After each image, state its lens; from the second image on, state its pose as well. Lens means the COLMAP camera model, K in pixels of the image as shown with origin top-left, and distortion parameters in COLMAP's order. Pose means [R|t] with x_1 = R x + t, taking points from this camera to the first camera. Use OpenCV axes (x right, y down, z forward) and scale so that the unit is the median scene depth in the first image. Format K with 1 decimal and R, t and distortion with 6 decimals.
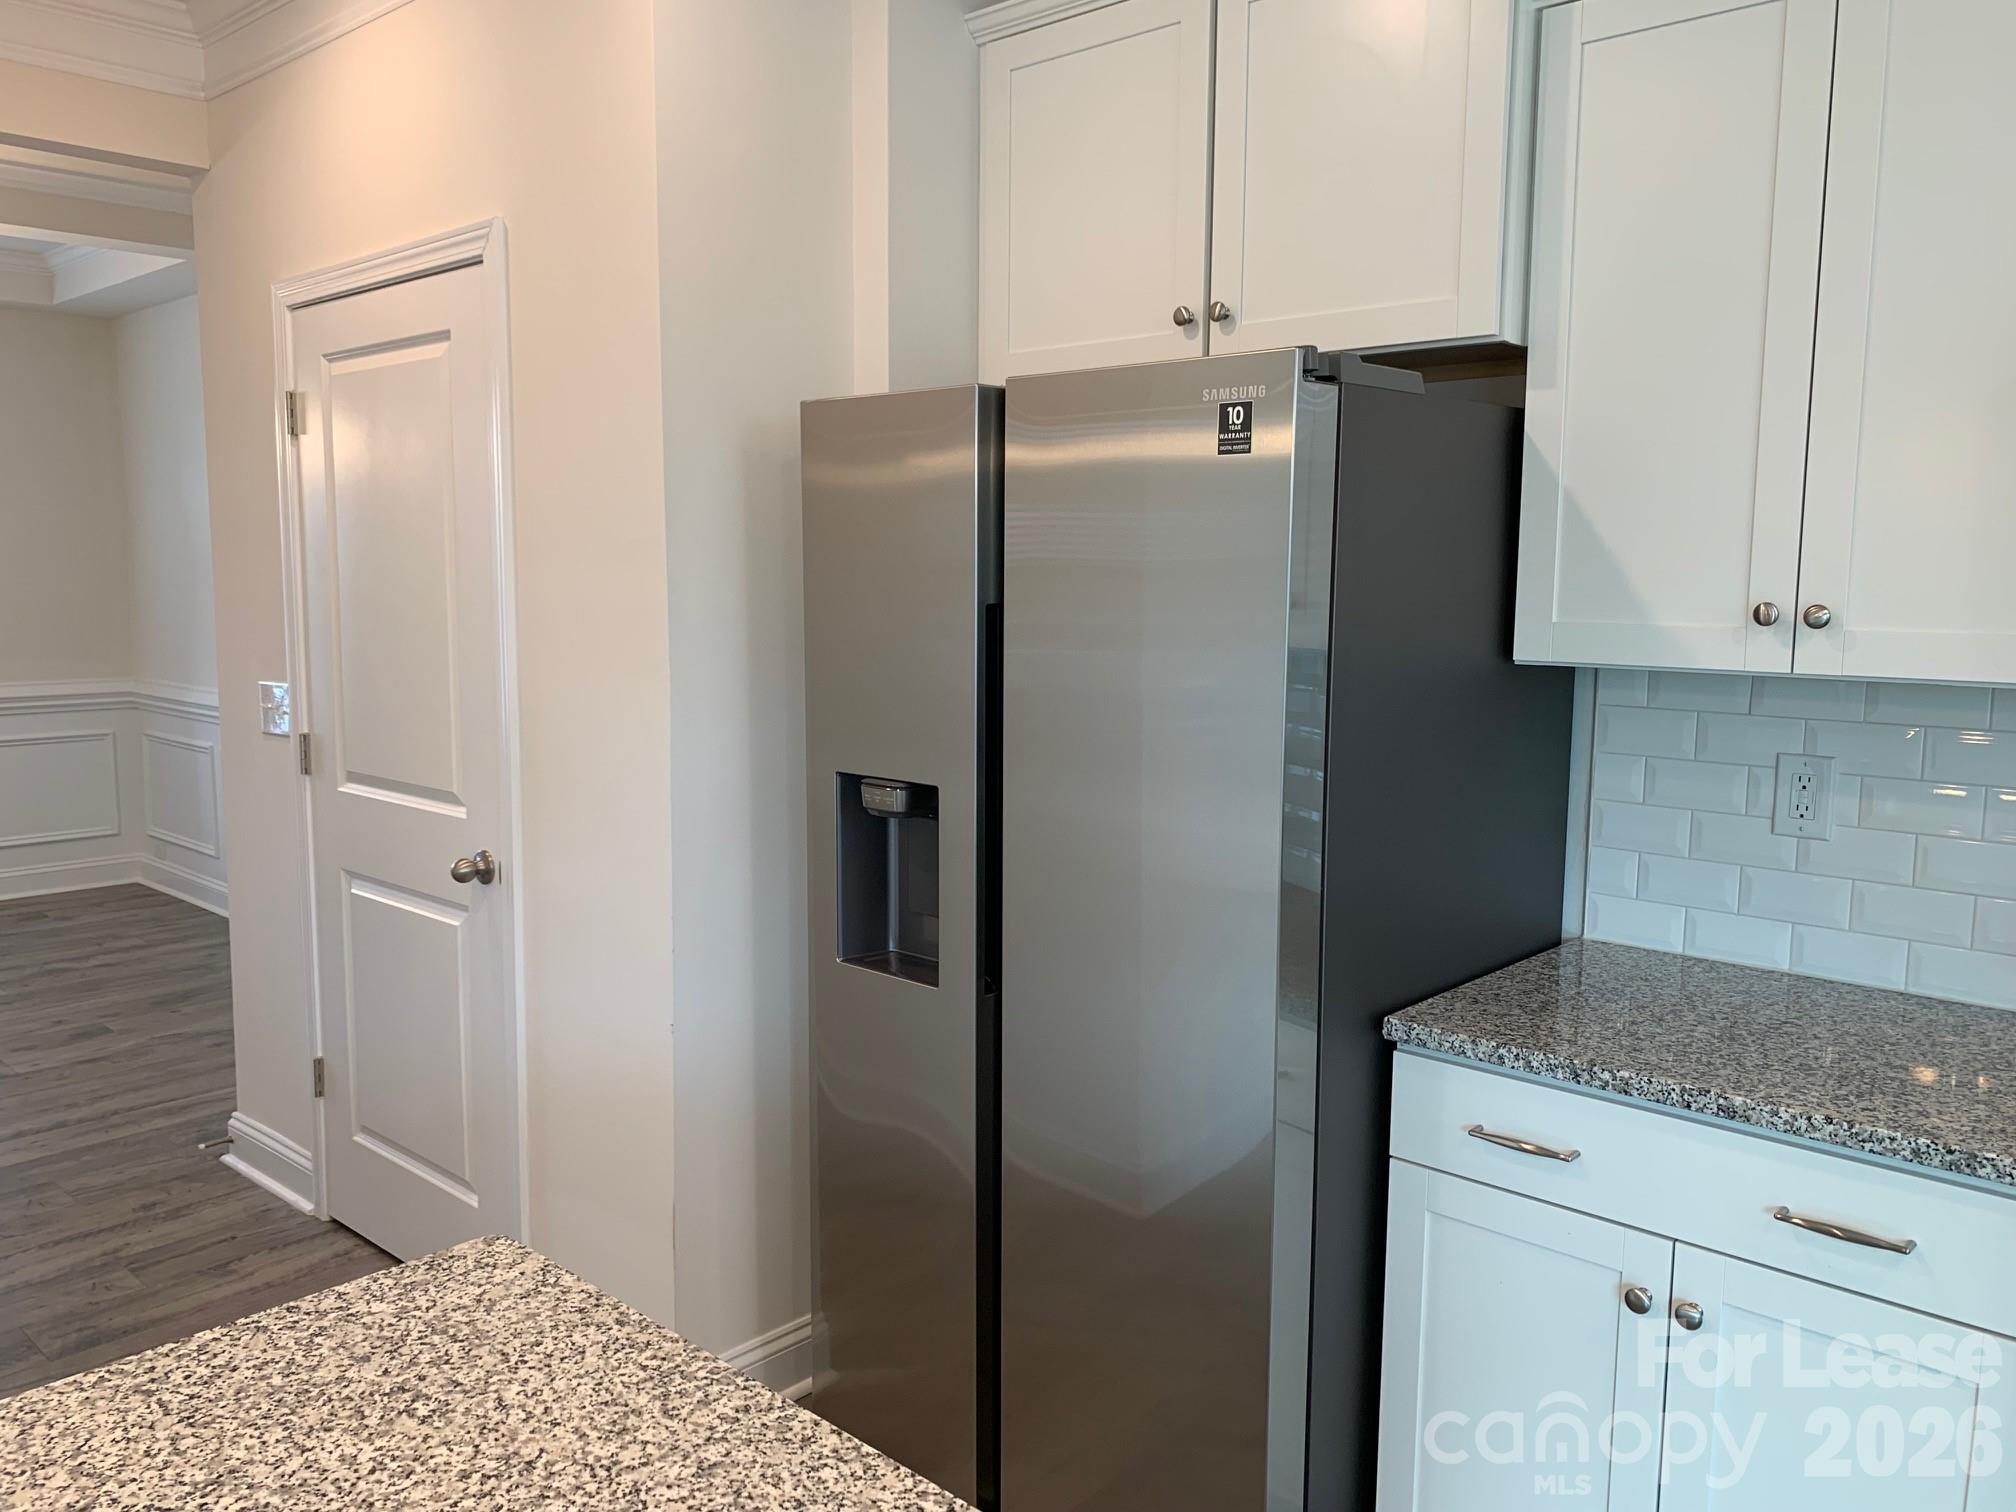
lens RADIAL K [[1555.1, 0, 978.9], [0, 1555.1, 752.0], [0, 0, 1]] dist [0.032125, -0.034602]
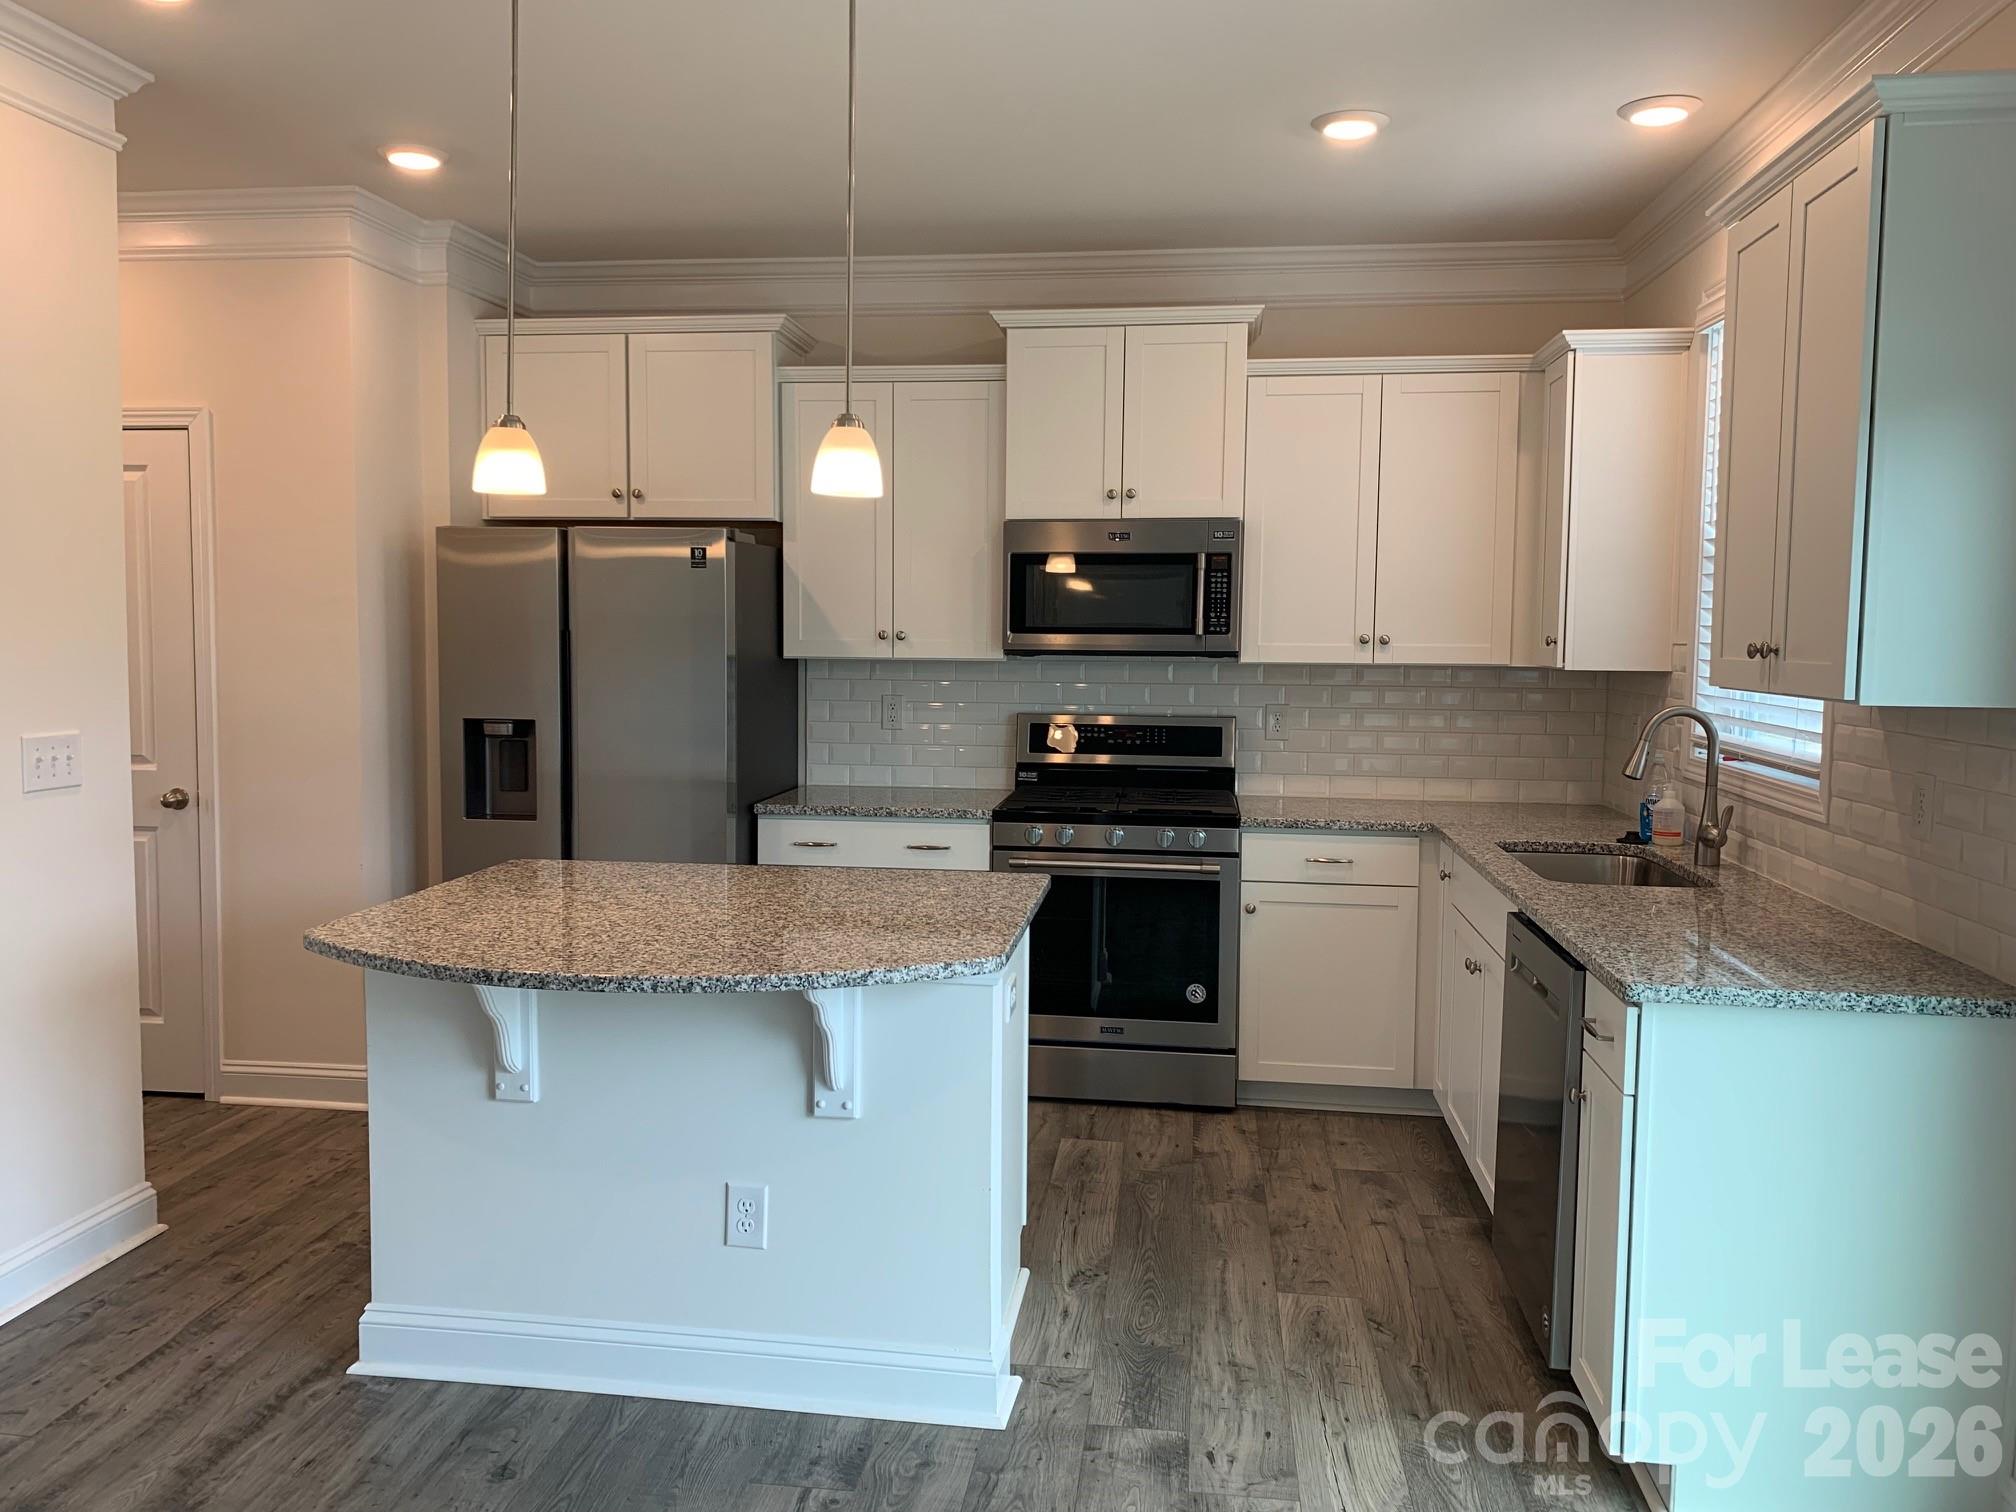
lens RADIAL K [[1555.1, 0, 980.4], [0, 1555.1, 742.8], [0, 0, 1]] dist [0.032125, -0.034602]
pose [[0.815490, -0.037140, 0.577578, -0.774076], [0.063146, 0.997691, -0.025001, 0.148089], [-0.575316, 0.056860, 0.815953, -1.065034]]
